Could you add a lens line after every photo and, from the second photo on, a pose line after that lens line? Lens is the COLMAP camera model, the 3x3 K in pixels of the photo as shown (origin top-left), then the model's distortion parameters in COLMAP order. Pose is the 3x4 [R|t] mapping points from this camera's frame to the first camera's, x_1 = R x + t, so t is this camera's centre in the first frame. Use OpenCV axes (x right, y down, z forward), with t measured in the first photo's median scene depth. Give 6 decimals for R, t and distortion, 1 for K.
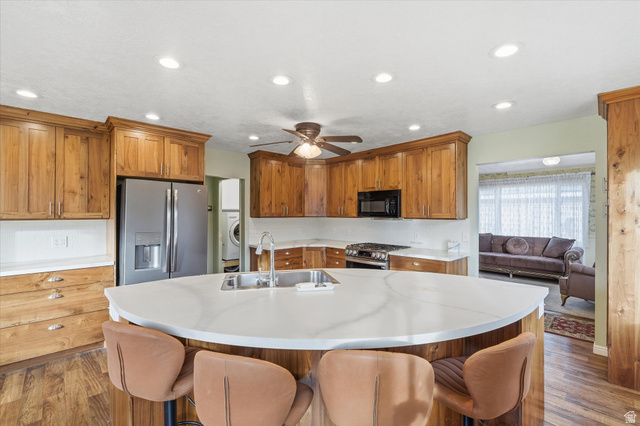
lens RADIAL K [[283.8, 0, 320.0], [0, 283.8, 213.0], [0, 0, 1]] dist [-0.001799, -0.000297]
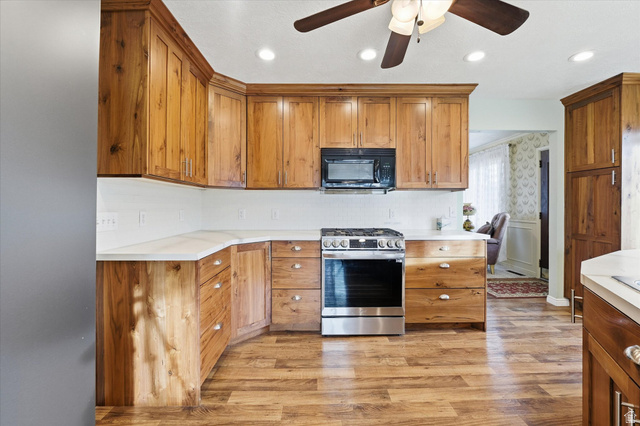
lens RADIAL K [[282.6, 0, 321.3], [0, 282.6, 206.8], [0, 0, 1]] dist [-0.000682, -0.000086]
pose [[0.668451, -0.005330, 0.743737, -0.325117], [0.000727, 0.999979, 0.006513, 0.051166], [-0.743756, -0.003813, 0.668441, 0.571251]]
